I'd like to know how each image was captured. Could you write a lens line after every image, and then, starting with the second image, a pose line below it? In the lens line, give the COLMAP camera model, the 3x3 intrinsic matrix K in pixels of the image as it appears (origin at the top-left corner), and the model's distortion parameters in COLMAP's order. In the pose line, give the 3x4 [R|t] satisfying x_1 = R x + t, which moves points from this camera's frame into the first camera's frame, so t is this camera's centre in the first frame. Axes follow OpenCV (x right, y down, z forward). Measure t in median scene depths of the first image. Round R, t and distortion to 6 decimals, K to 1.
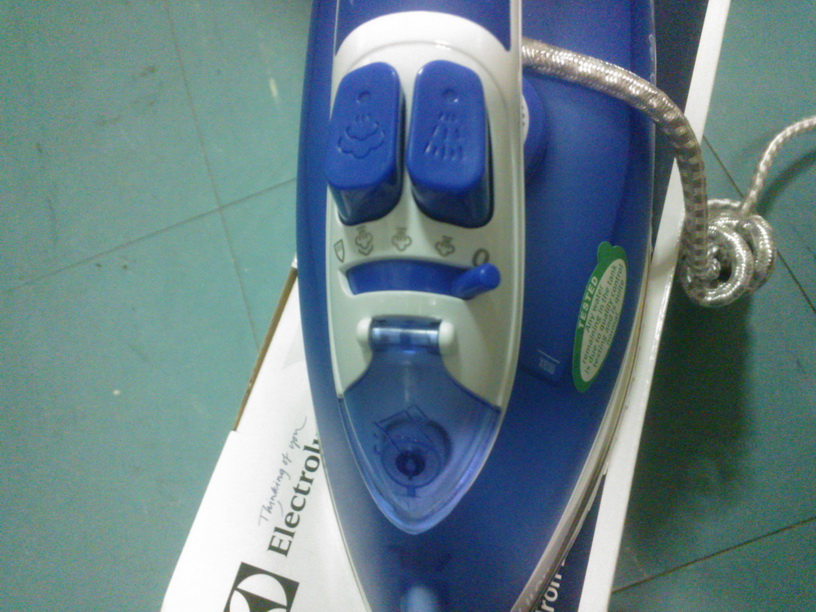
lens RADIAL K [[651.6, 0, 401.2], [0, 651.6, 315.1], [0, 0, 1]] dist [0.011625, 0.003357]
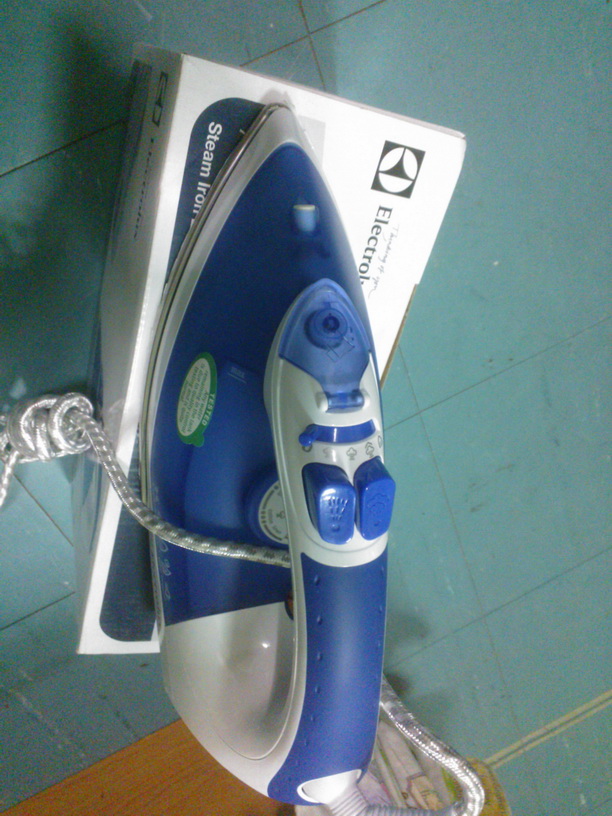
lens RADIAL K [[651.6, 0, 306.0], [0, 651.6, 408.0], [0, 0, 1]] dist [0.011625, 0.003357]
pose [[-0.989136, 0.093615, -0.113338, 0.204687], [-0.070865, -0.979163, -0.190312, 0.235880], [-0.128793, -0.180213, 0.975159, -0.497432]]
